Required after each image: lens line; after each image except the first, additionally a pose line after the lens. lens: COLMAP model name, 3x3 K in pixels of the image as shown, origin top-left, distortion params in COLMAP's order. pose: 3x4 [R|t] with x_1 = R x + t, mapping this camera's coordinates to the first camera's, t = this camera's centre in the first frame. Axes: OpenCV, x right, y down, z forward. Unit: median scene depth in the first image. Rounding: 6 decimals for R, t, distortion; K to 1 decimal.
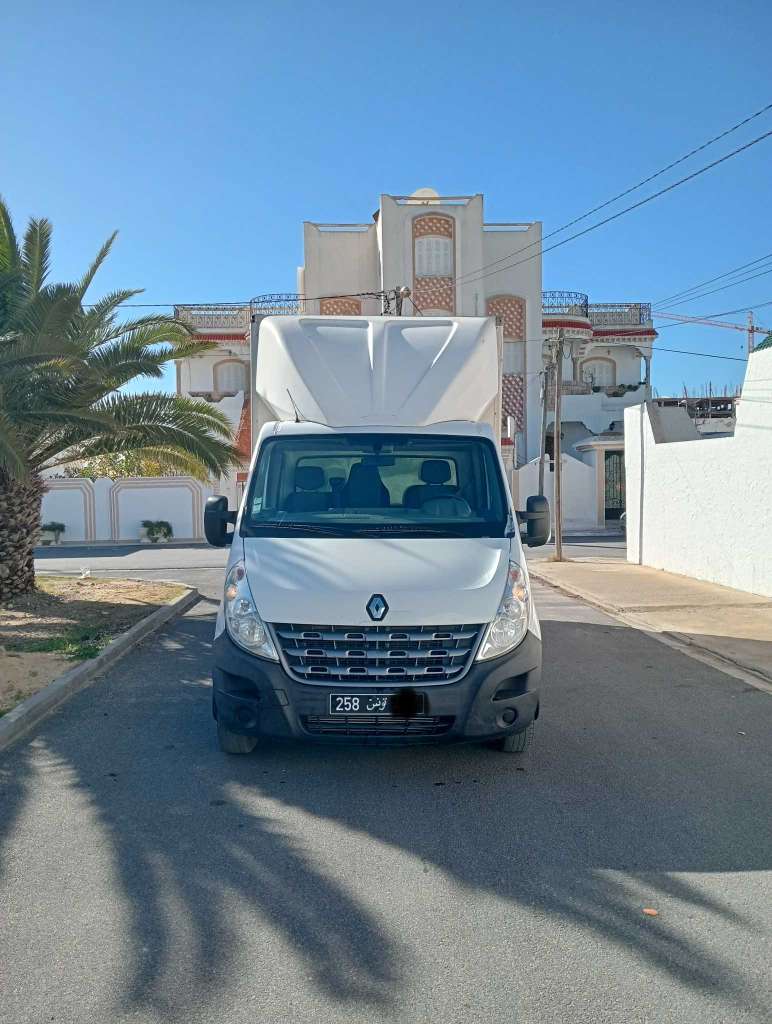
lens RADIAL K [[832.8, 0, 385.9], [0, 832.8, 509.1], [0, 0, 1]] dist [0.200288, -0.509096]
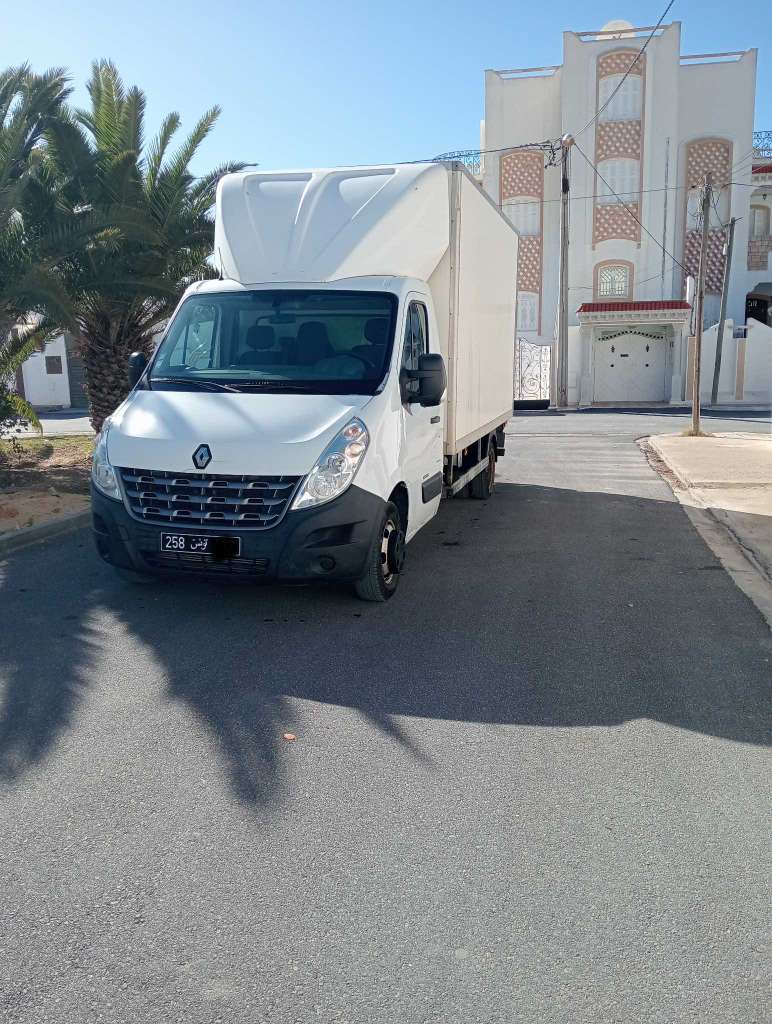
lens RADIAL K [[844.5, 0, 389.9], [0, 844.5, 513.6], [0, 0, 1]] dist [-0.003068, -0.014120]
pose [[0.964028, 0.051662, -0.260730, 0.501033], [-0.010473, 0.987550, 0.156955, 0.018207], [0.265593, -0.148578, 0.952567, 0.028485]]
